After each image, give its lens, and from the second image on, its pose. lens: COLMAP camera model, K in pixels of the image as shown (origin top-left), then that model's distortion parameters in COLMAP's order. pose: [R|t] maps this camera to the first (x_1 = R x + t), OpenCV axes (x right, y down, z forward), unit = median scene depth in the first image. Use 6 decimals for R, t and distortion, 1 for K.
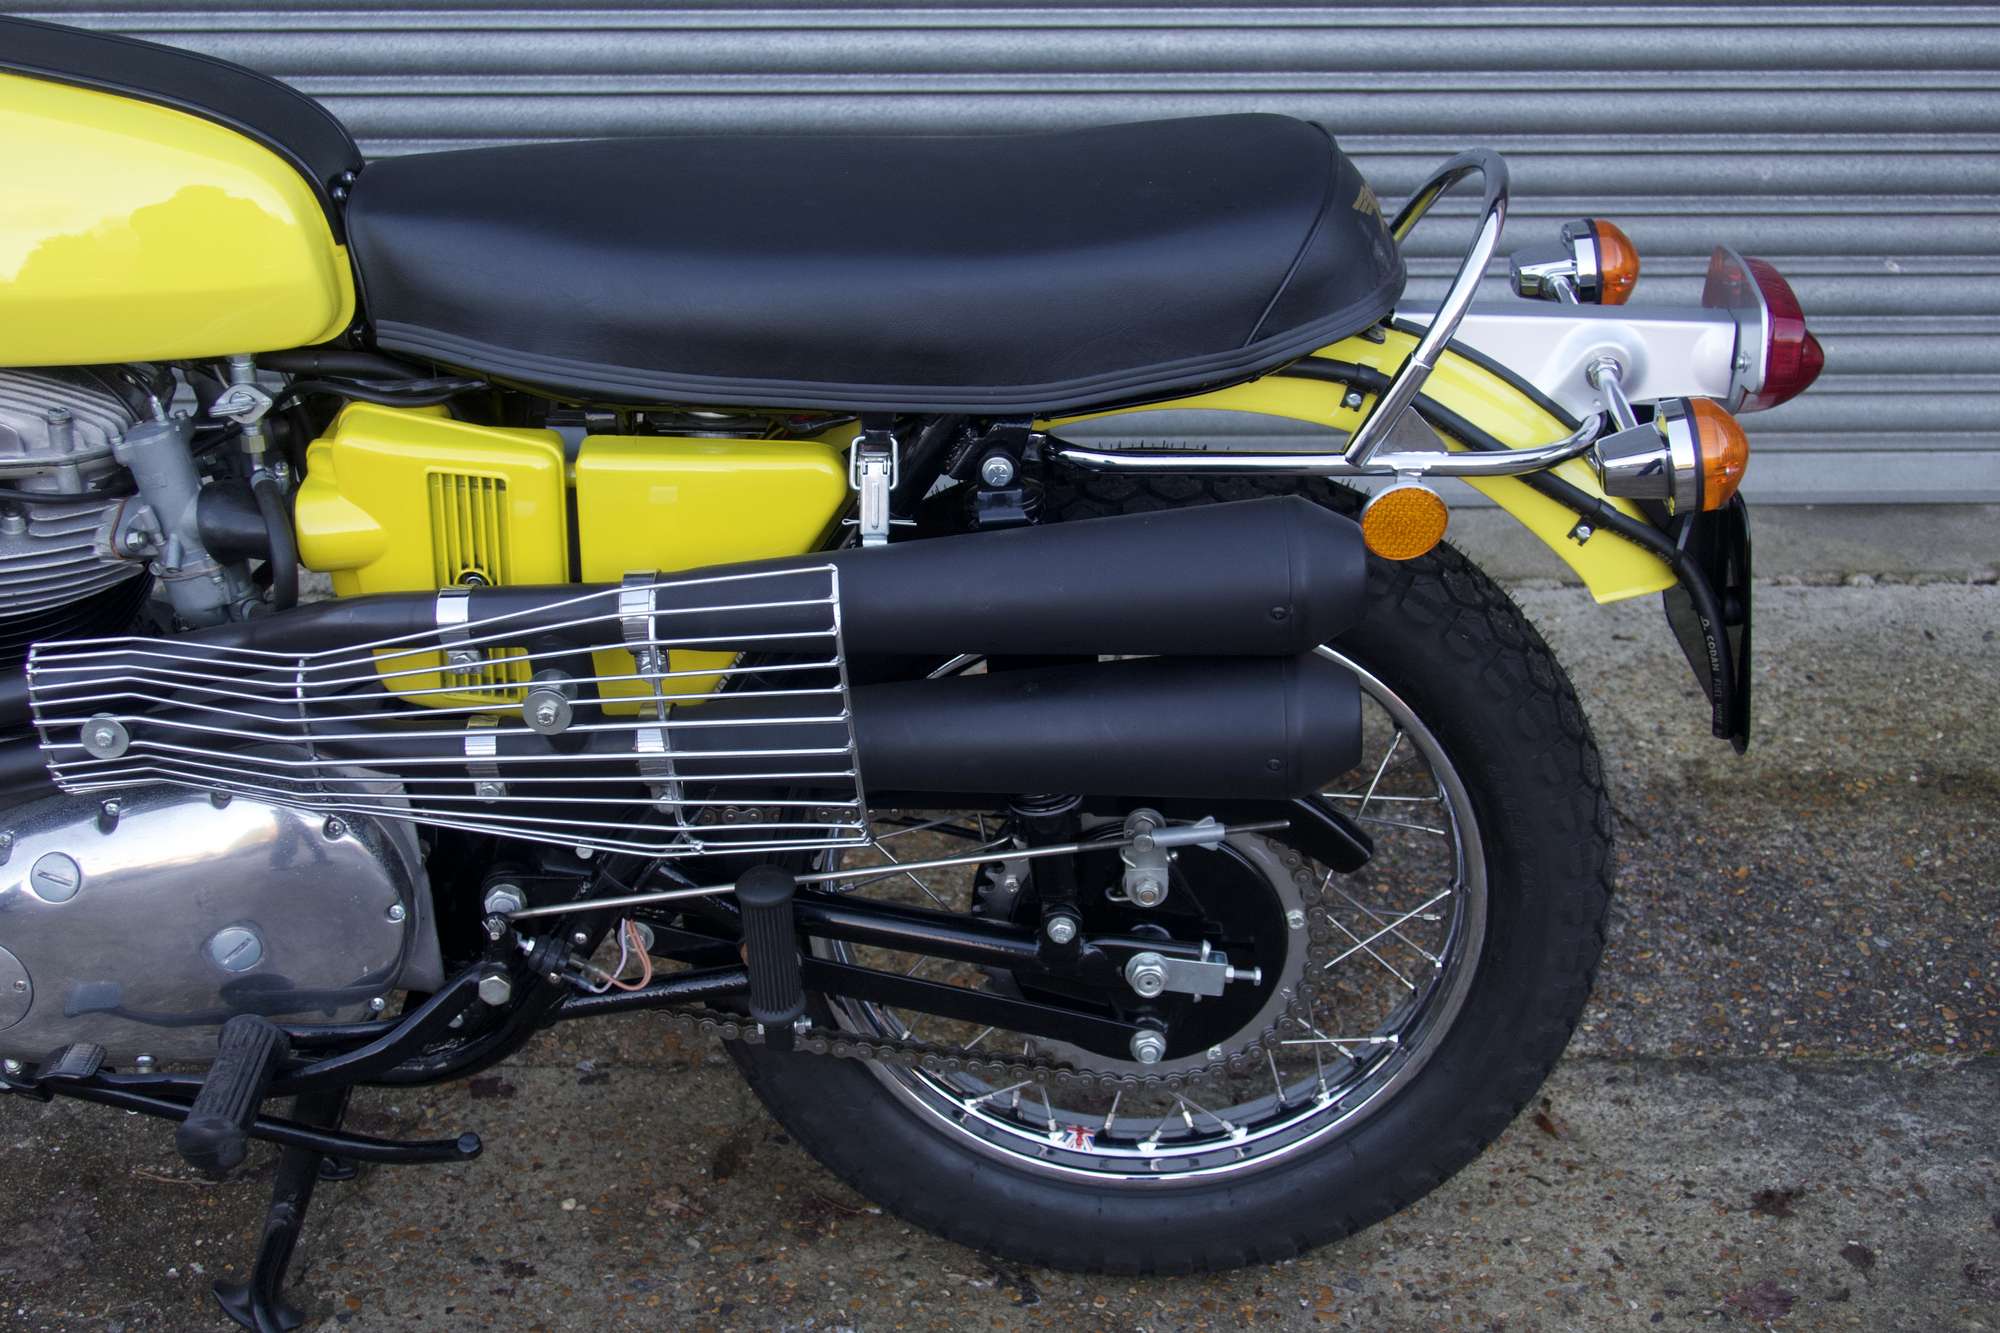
lens RADIAL K [[2788.8, 0, 1007.2], [0, 2788.8, 663.7], [0, 0, 1]] dist [-0.002732, 0.000000]
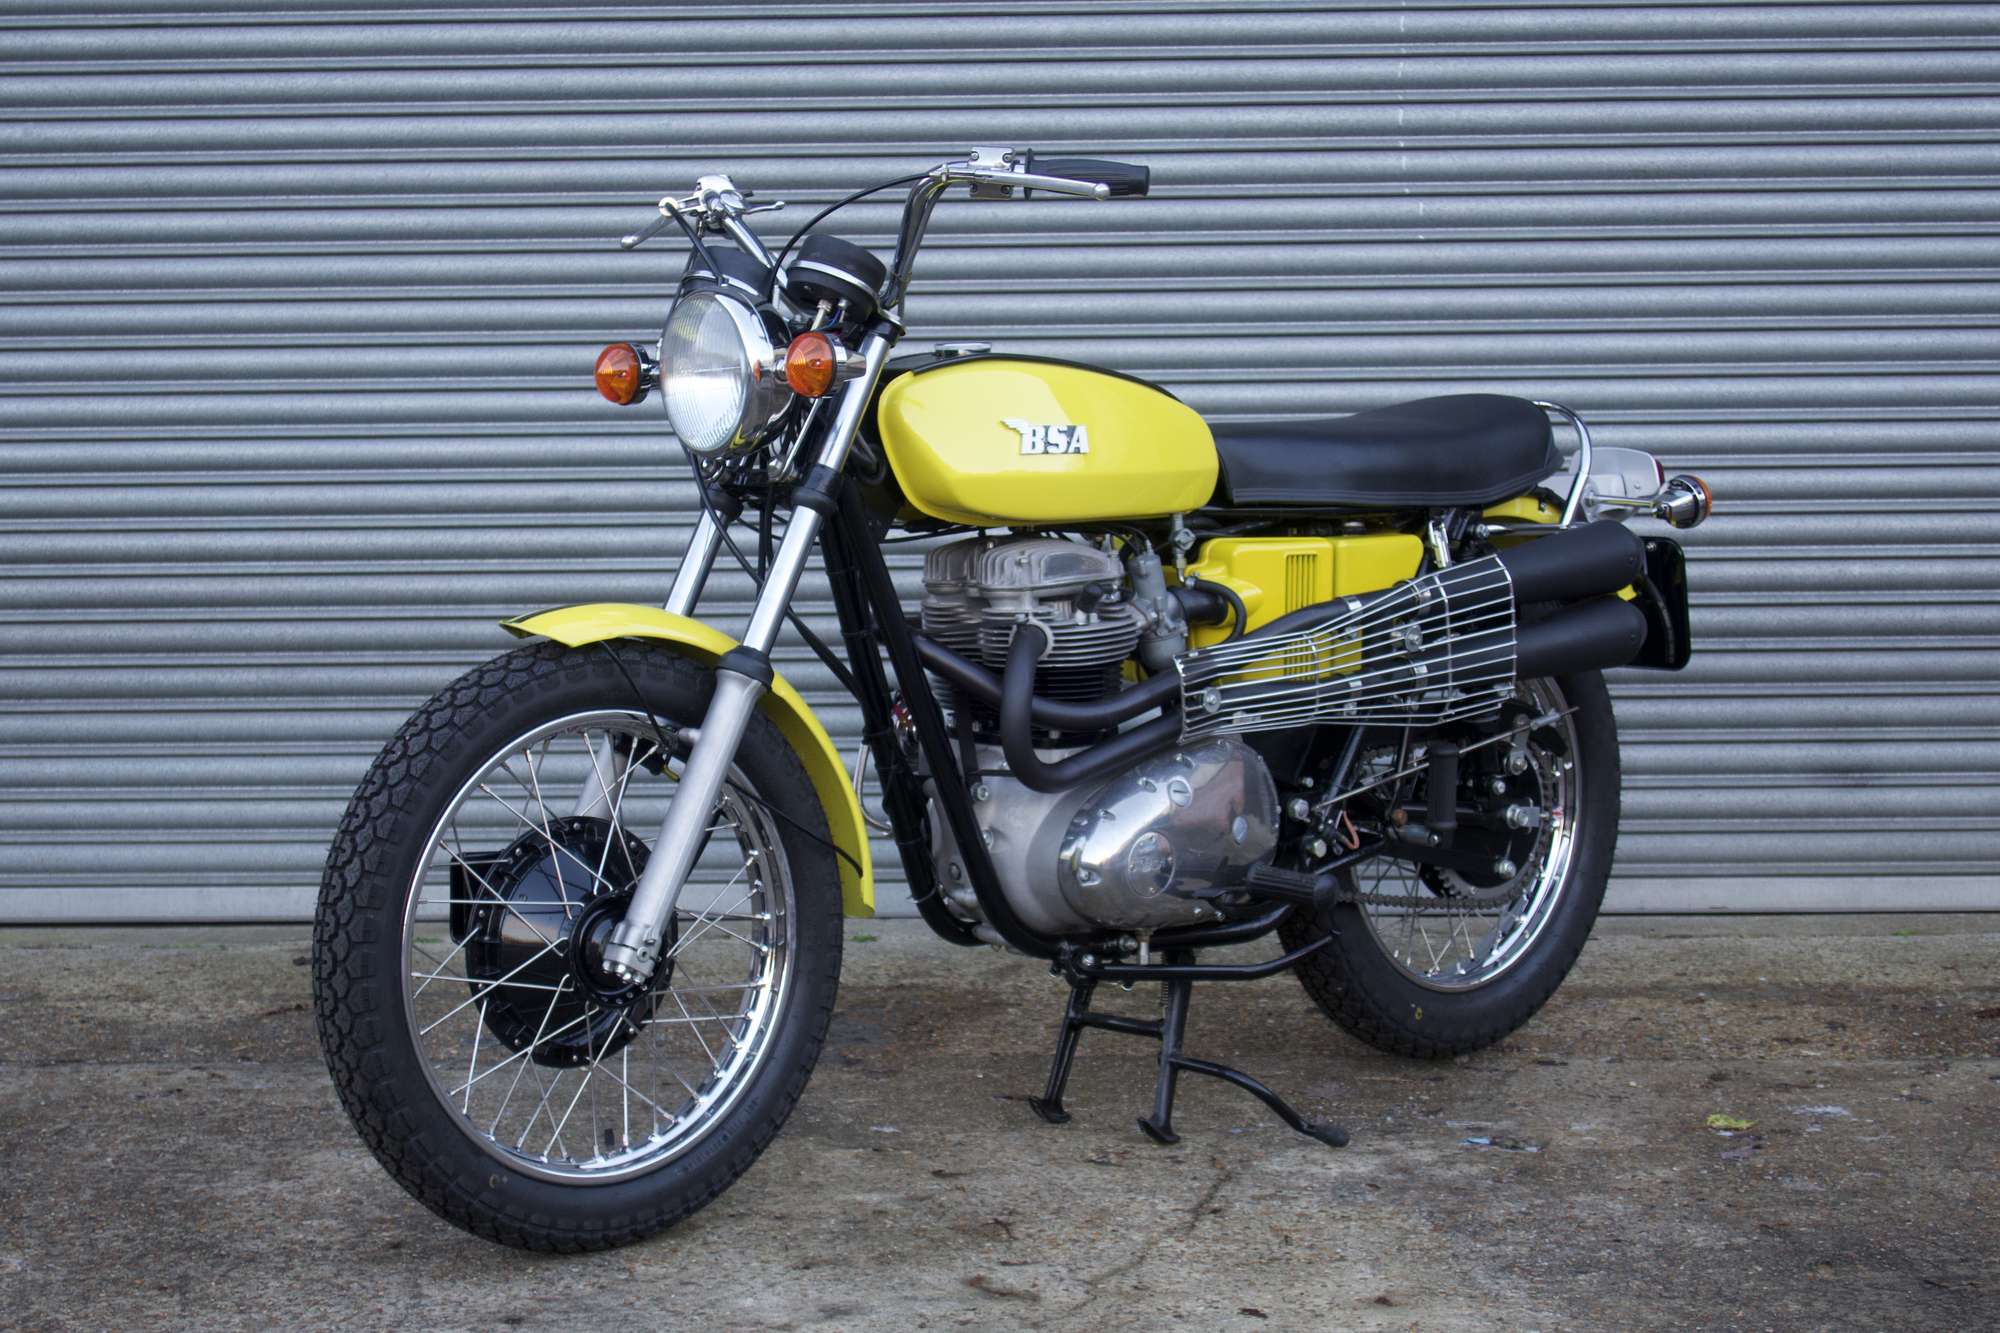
lens RADIAL K [[3919.4, 0, 999.5], [0, 3919.4, 674.9], [0, 0, 1]] dist [-0.049631, 0.000000]
pose [[0.998718, -0.009488, -0.049727, -0.491229], [-0.008969, 0.933577, -0.358265, 0.949981], [0.049823, 0.358252, 0.932295, -1.490825]]
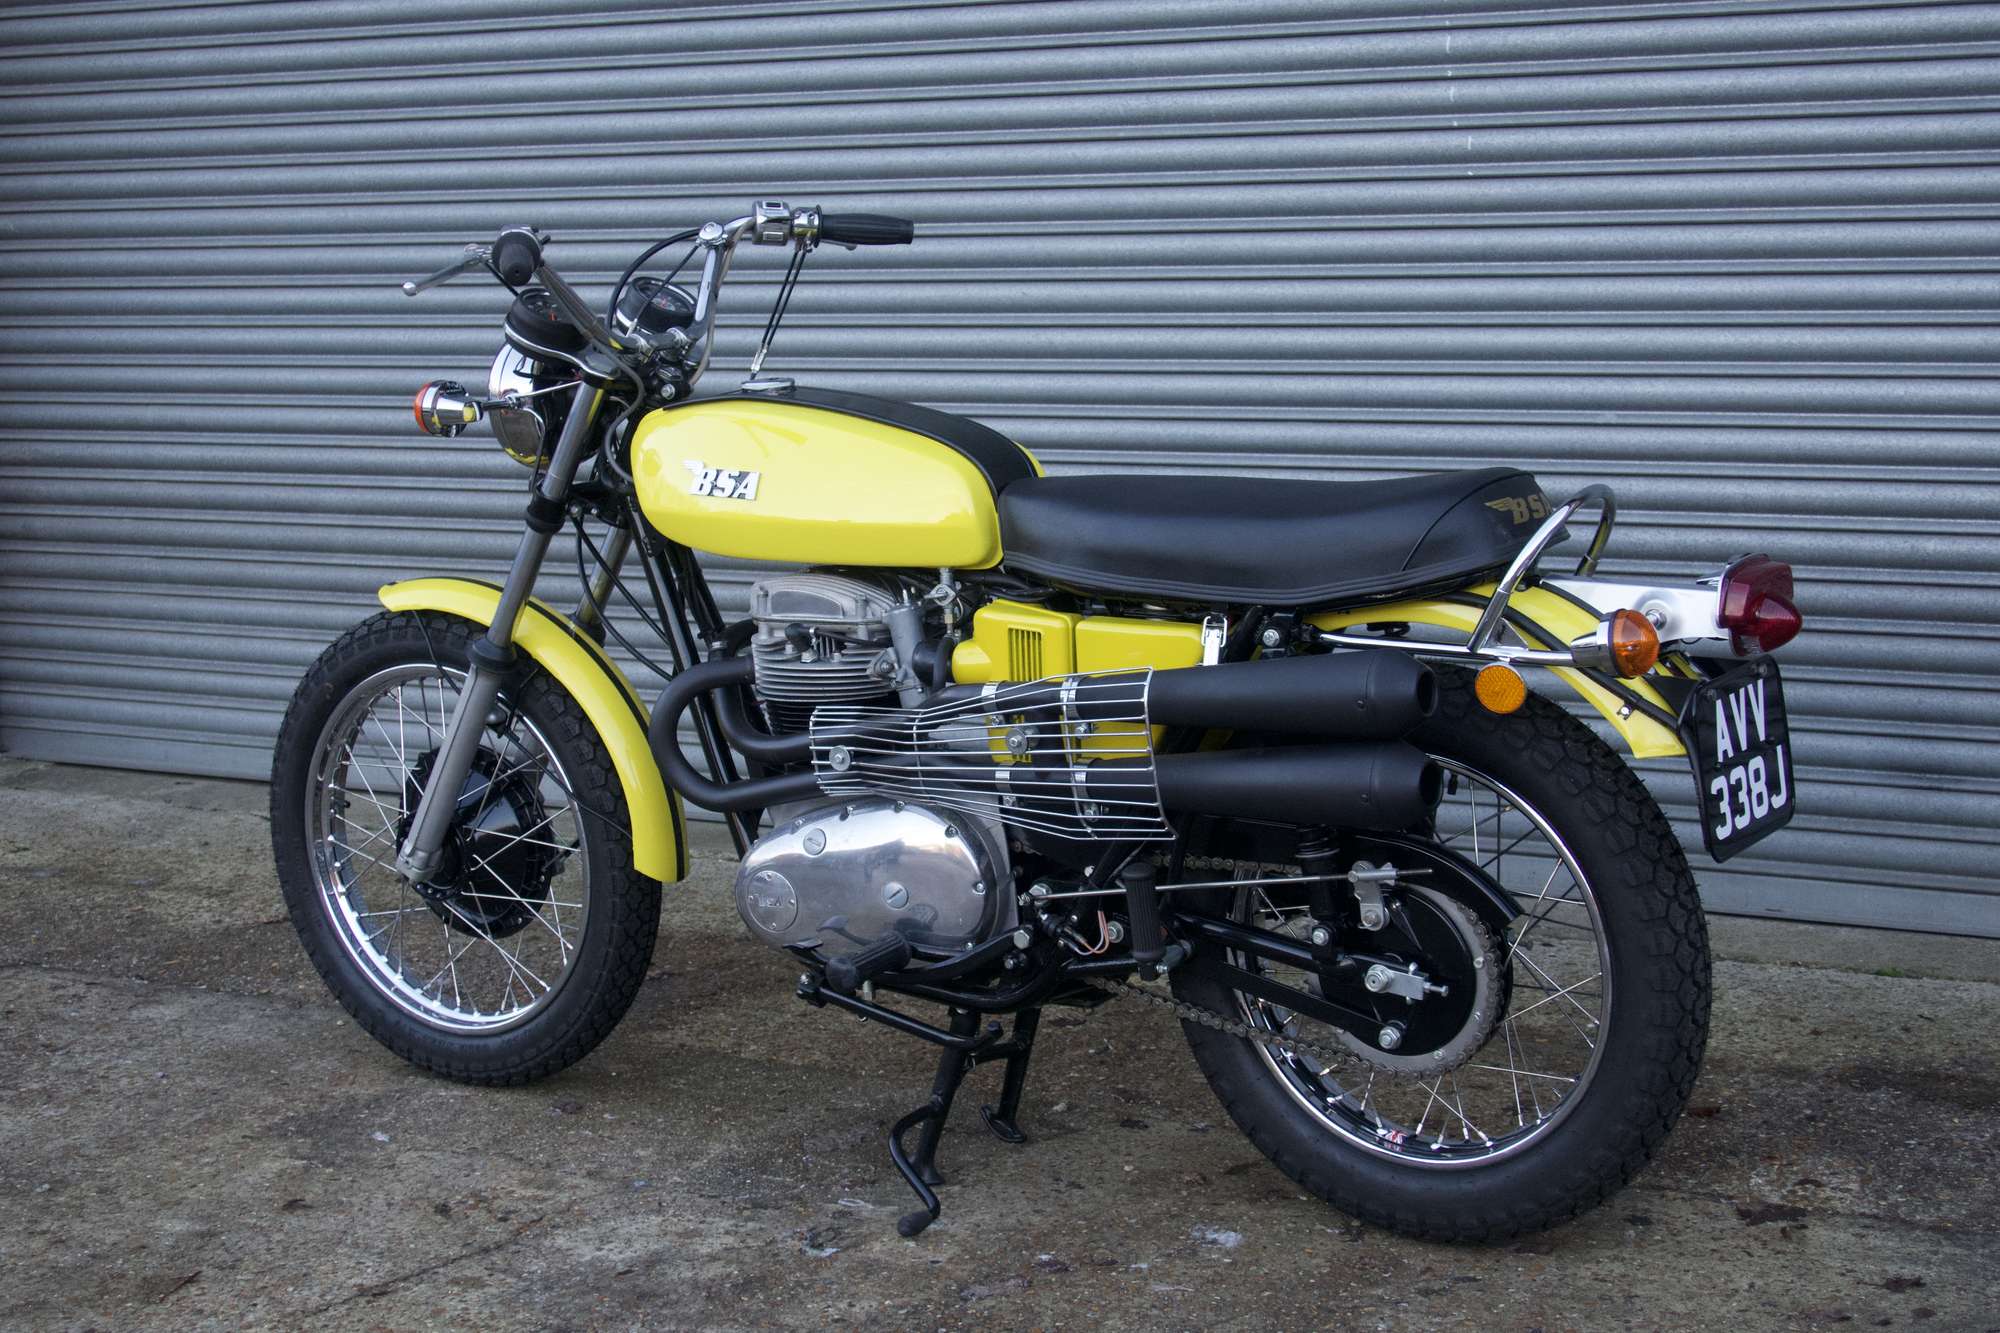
lens RADIAL K [[3534.2, 0, 999.0], [0, 3534.2, 663.8], [0, 0, 1]] dist [-0.005930, 0.000000]
pose [[0.840228, 0.050888, -0.539840, 0.982598], [-0.191253, 0.959415, -0.207233, 0.411252], [0.507385, 0.277369, 0.815860, -0.846559]]
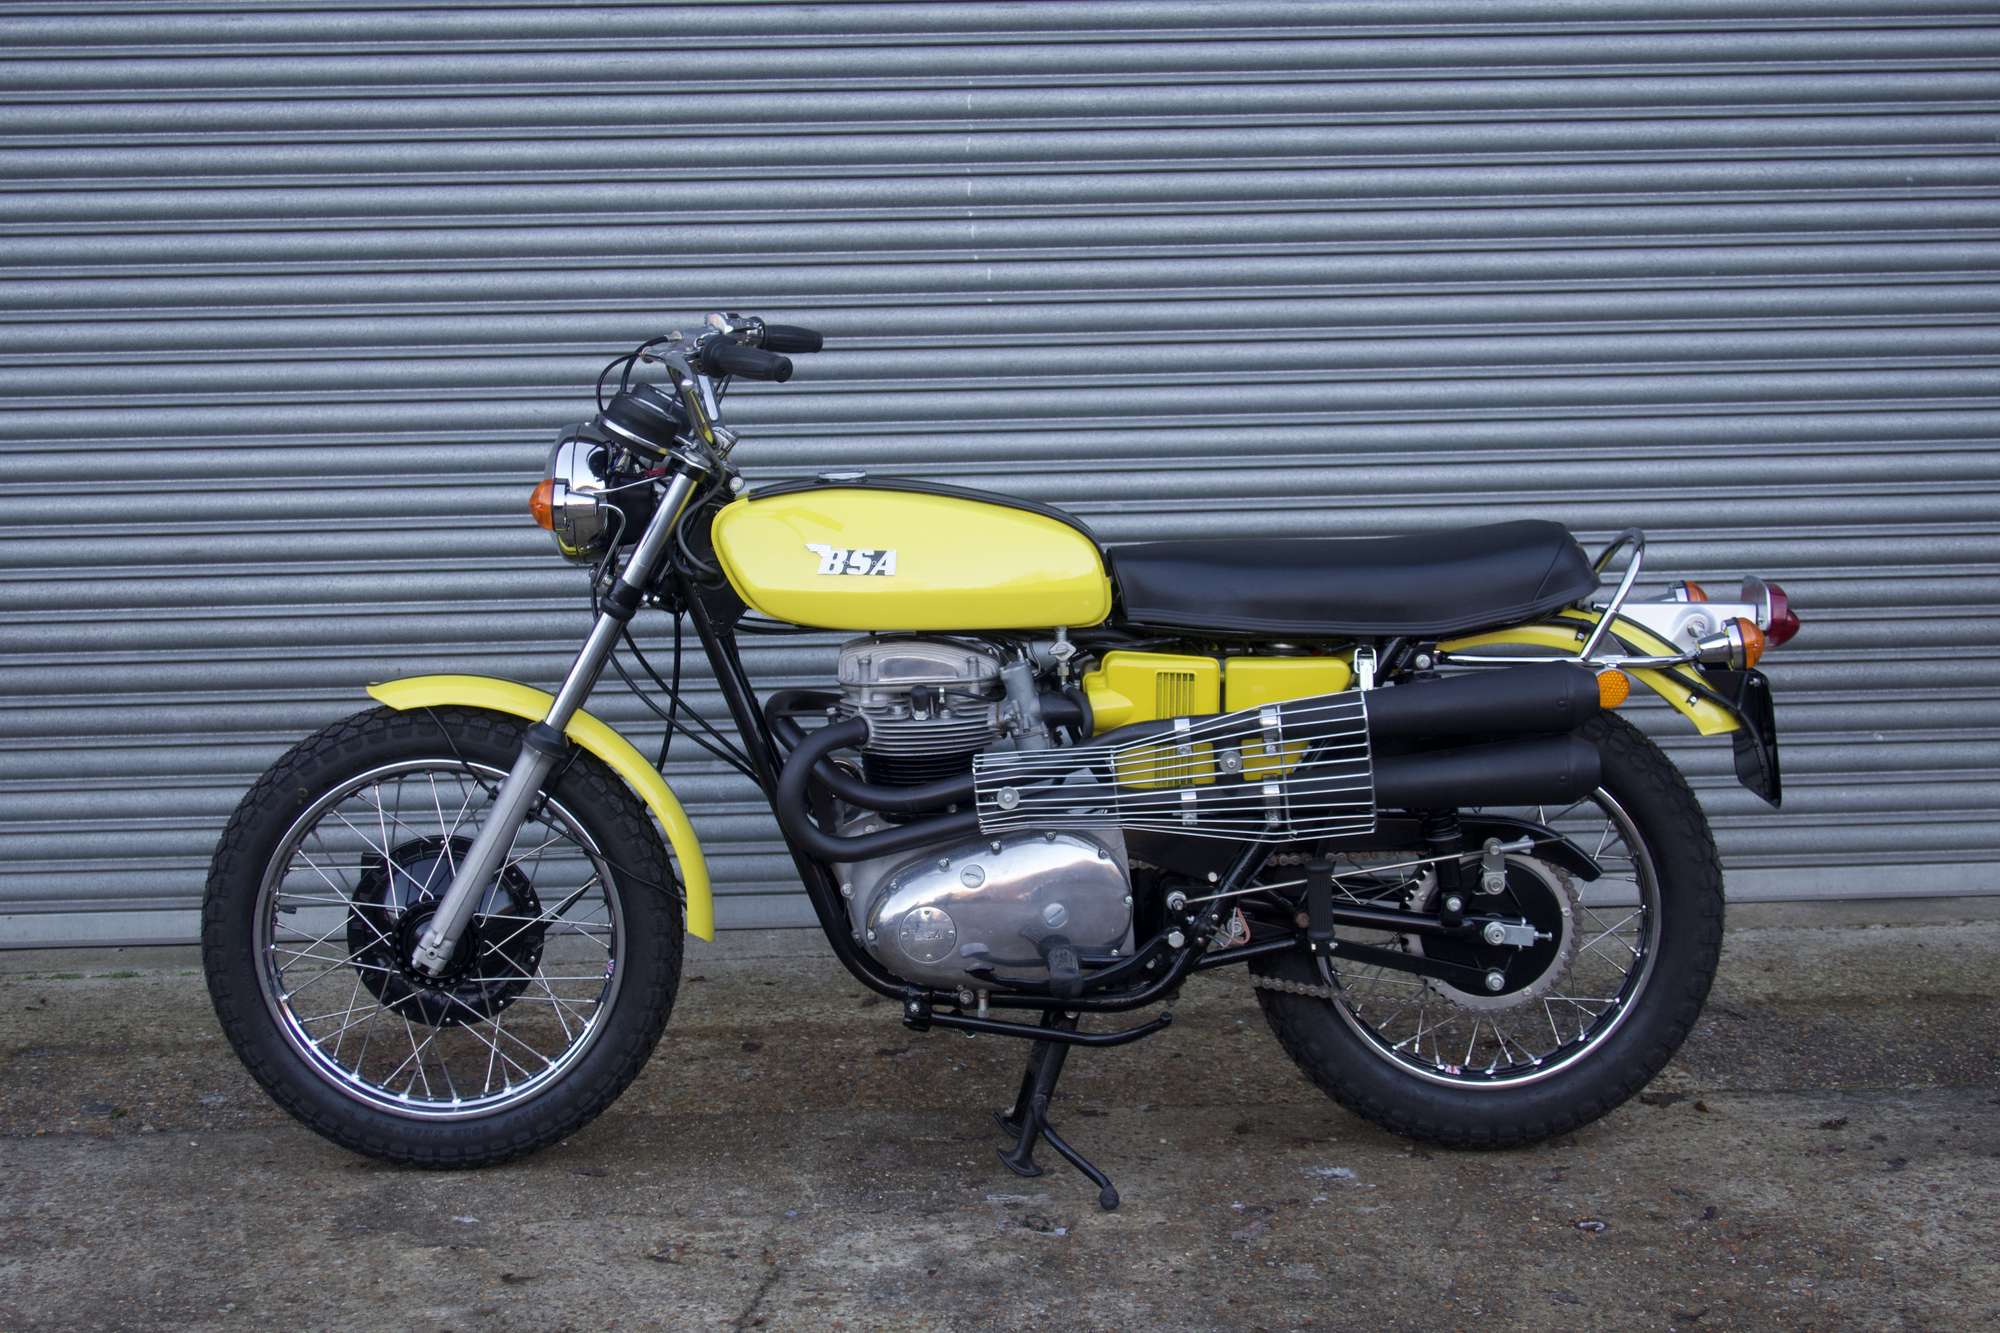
lens RADIAL K [[3534.2, 0, 1005.2], [0, 3534.2, 666.9], [0, 0, 1]] dist [-0.005930, 0.000000]
pose [[0.999325, -0.023846, 0.027963, -0.374959], [0.031183, 0.952834, -0.301884, 0.697996], [-0.019445, 0.302552, 0.952934, -1.494012]]
